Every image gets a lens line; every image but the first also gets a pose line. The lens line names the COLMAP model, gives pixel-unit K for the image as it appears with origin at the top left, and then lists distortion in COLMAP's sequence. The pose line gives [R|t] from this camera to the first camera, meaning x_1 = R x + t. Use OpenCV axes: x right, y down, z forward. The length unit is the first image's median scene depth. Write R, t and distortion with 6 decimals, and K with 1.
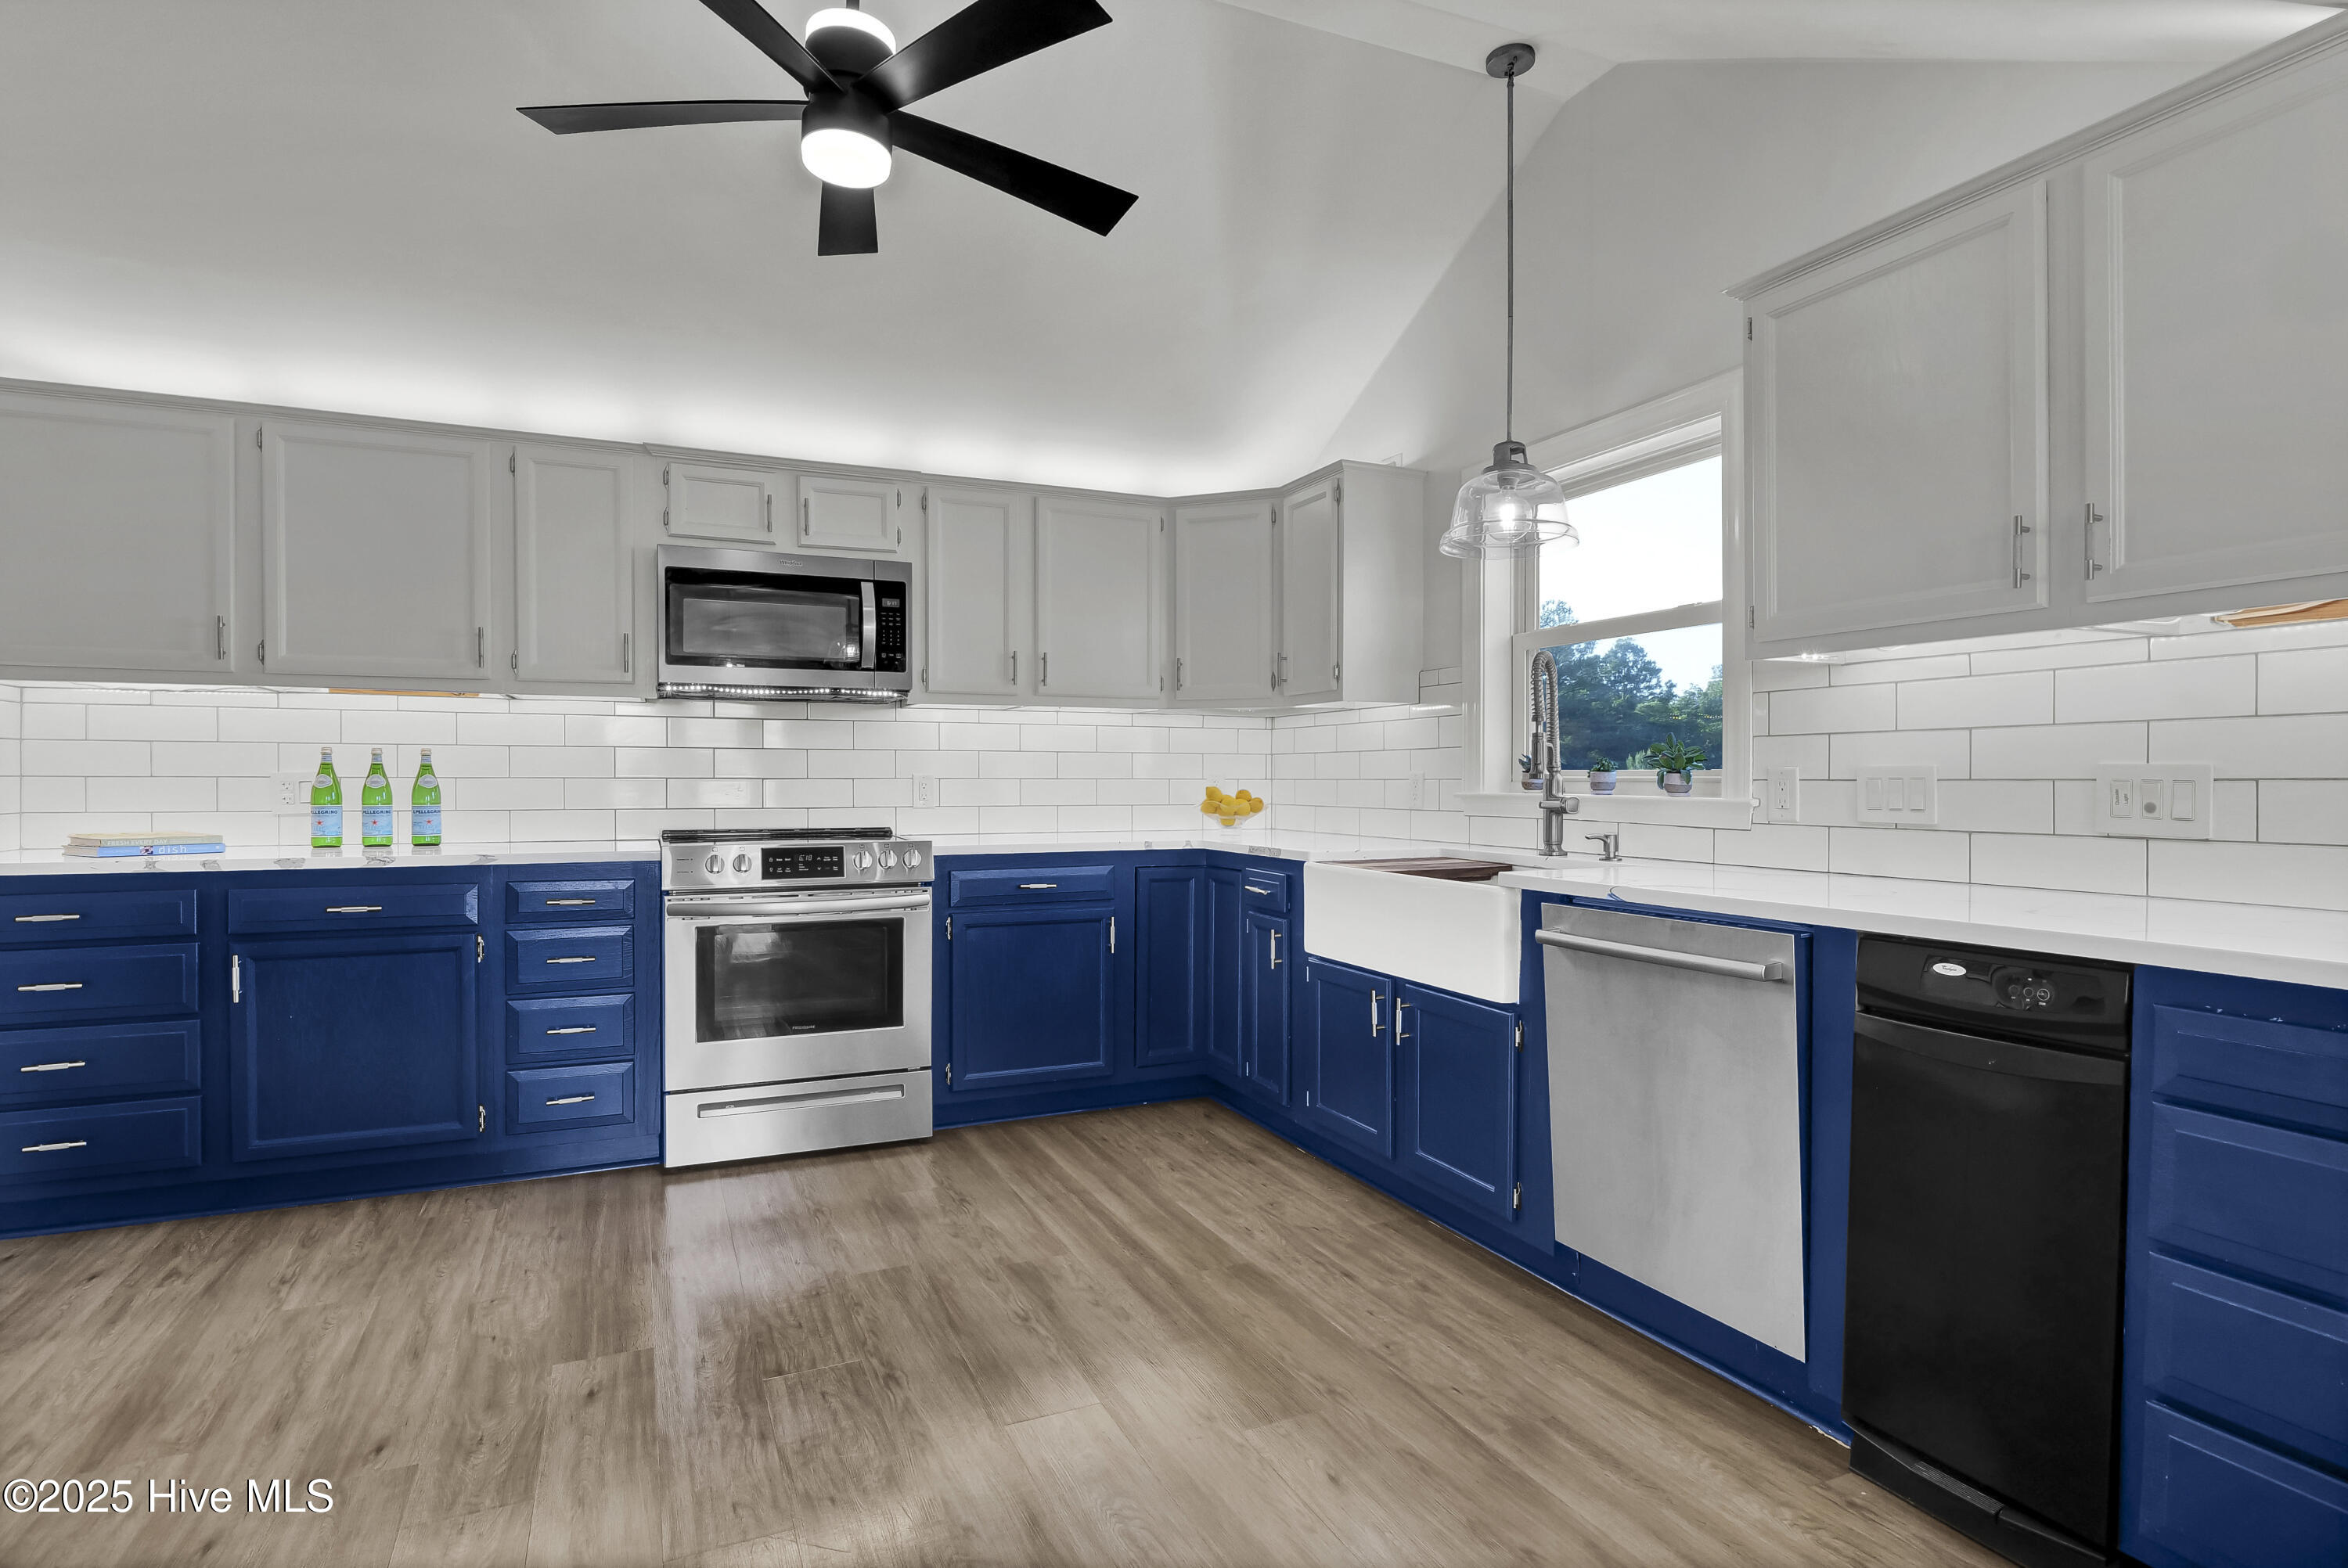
lens RADIAL K [[1177.0, 0, 1174.0], [0, 1177.0, 784.0], [0, 0, 1]] dist [-0.014294, -0.001358]
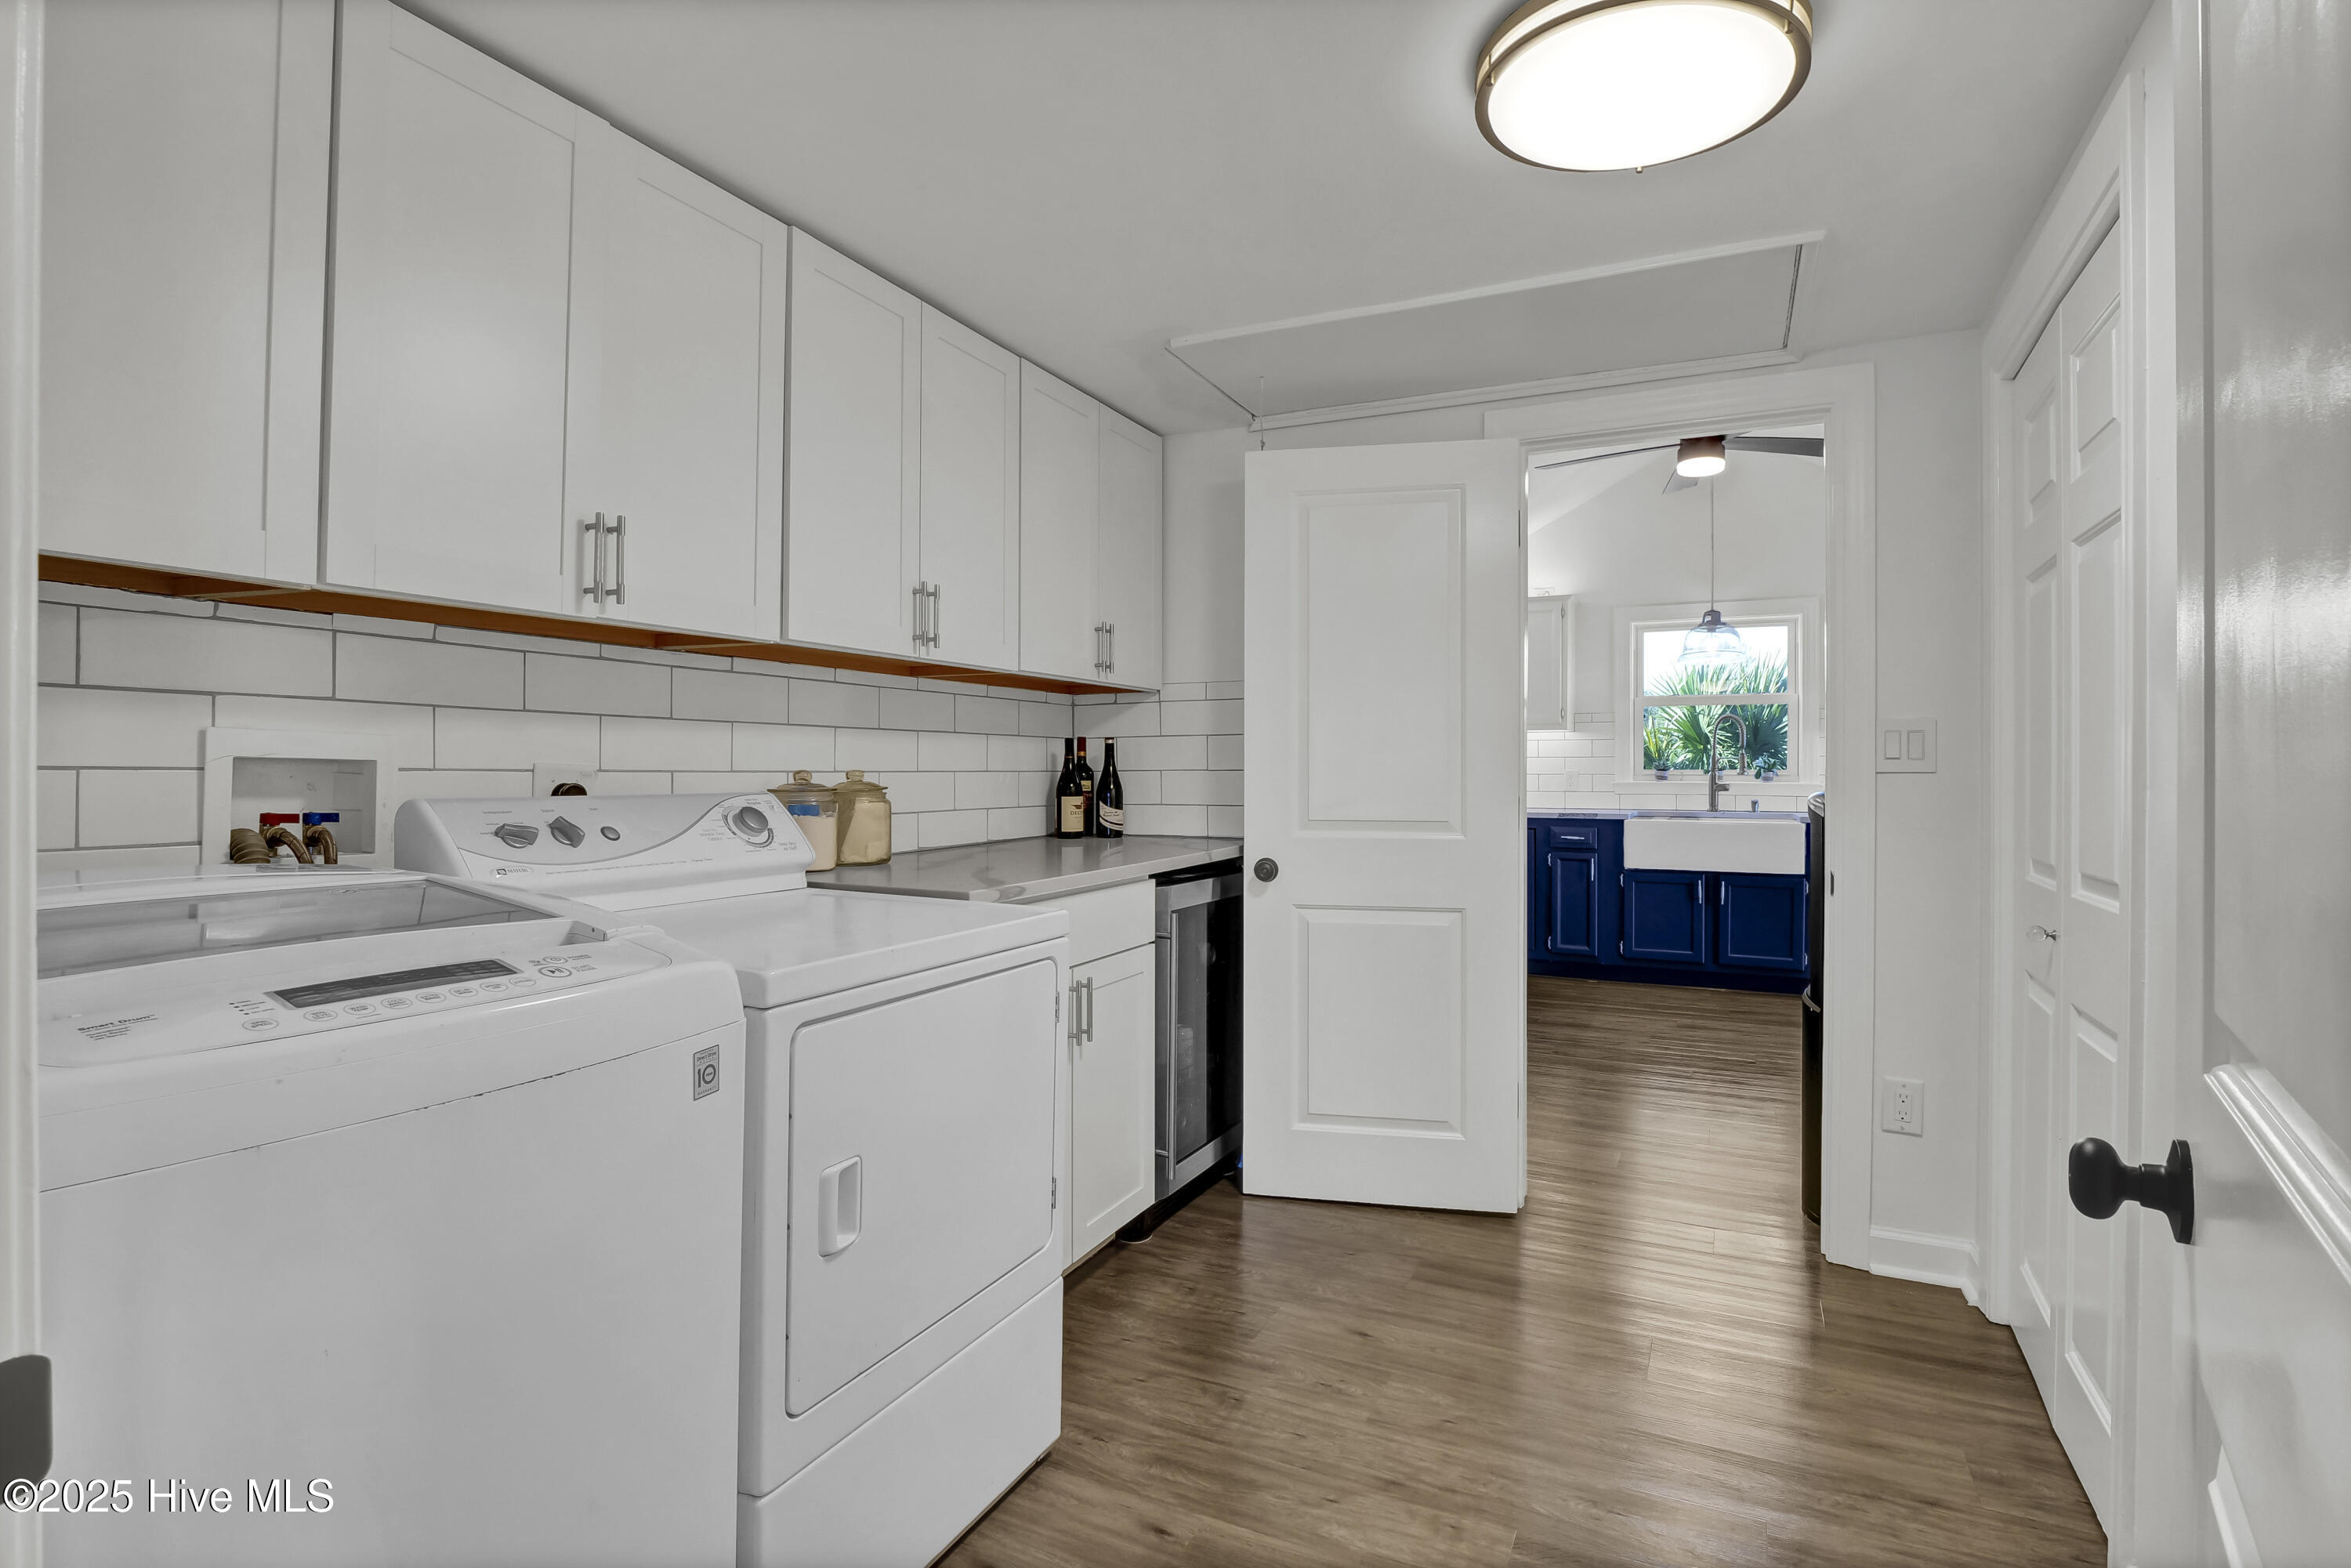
lens RADIAL K [[1175.2, 0, 1163.3], [0, 1175.2, 763.1], [0, 0, 1]] dist [-0.012845, -0.001075]
pose [[0.767893, -0.000023, 0.640579, -1.606201], [0.000413, 1.000000, -0.000459, -0.022494], [-0.640578, 0.000618, 0.767892, 0.040203]]
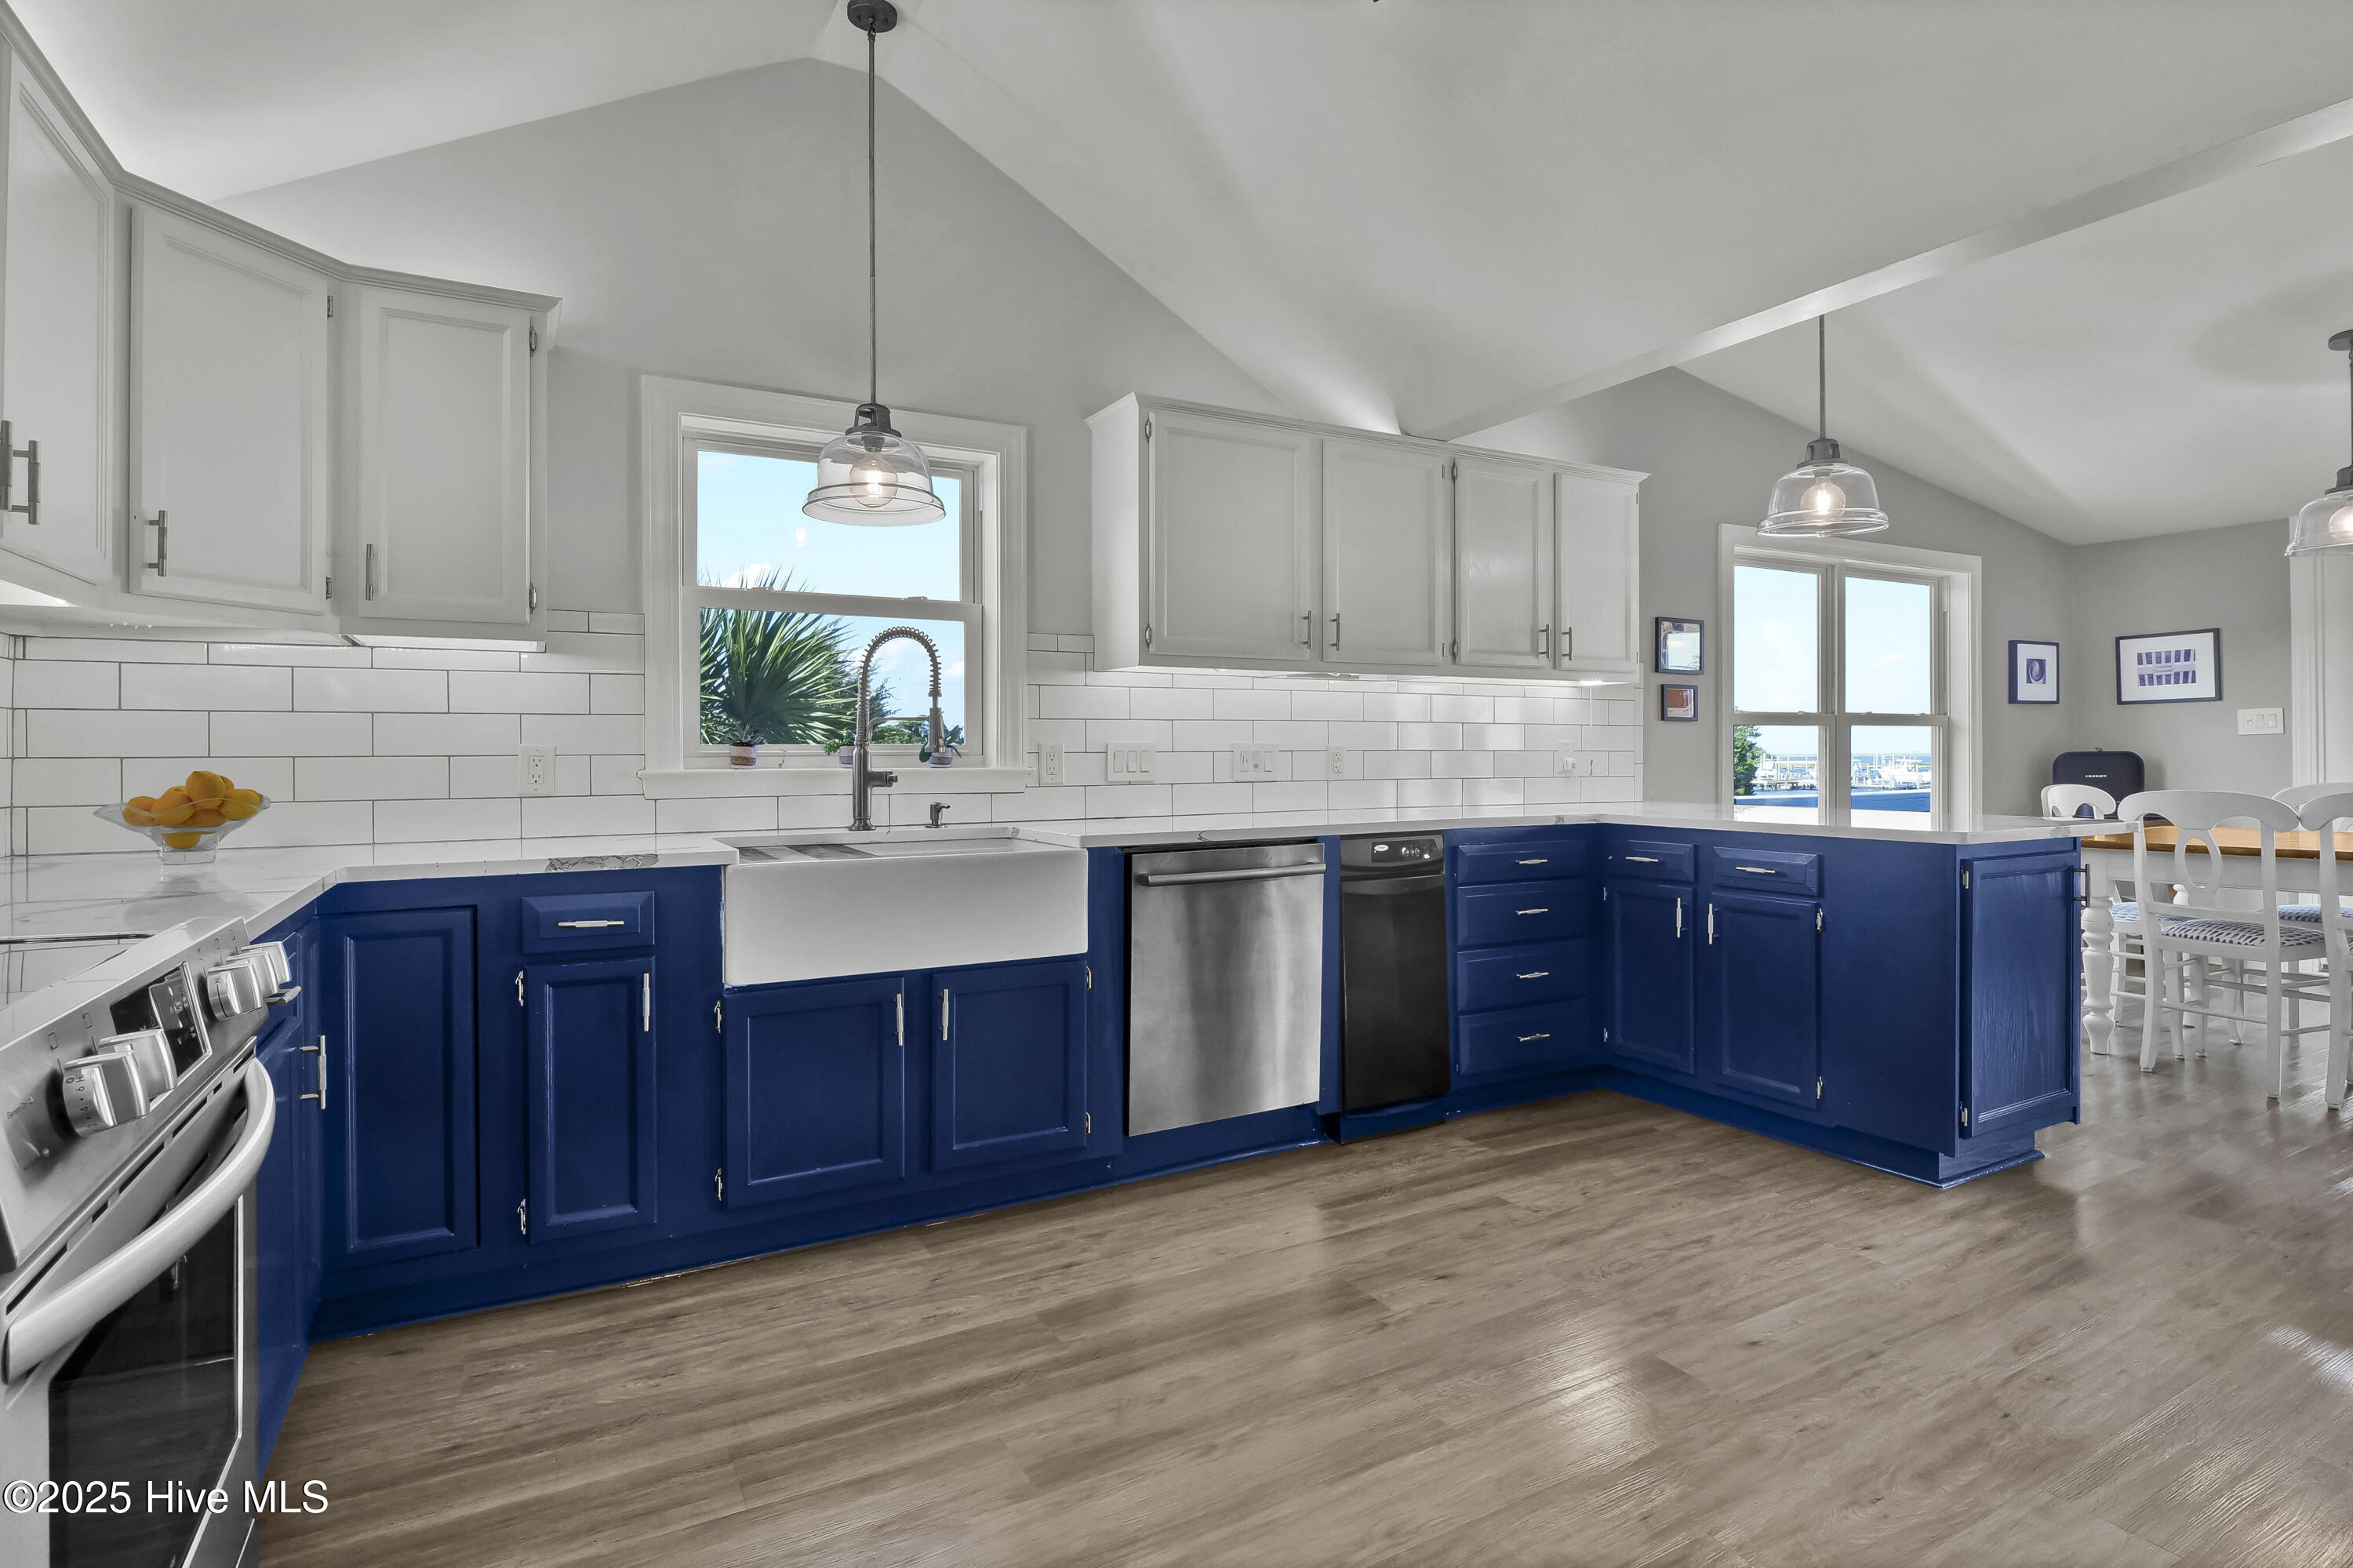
lens RADIAL K [[1176.3, 0, 1164.3], [0, 1176.3, 763.1], [0, 0, 1]] dist [-0.012845, -0.001075]
pose [[-0.076995, -0.011065, 0.996970, -0.630435], [0.008864, 0.999891, 0.011782, -0.004684], [-0.996992, 0.009745, -0.076888, 0.765992]]
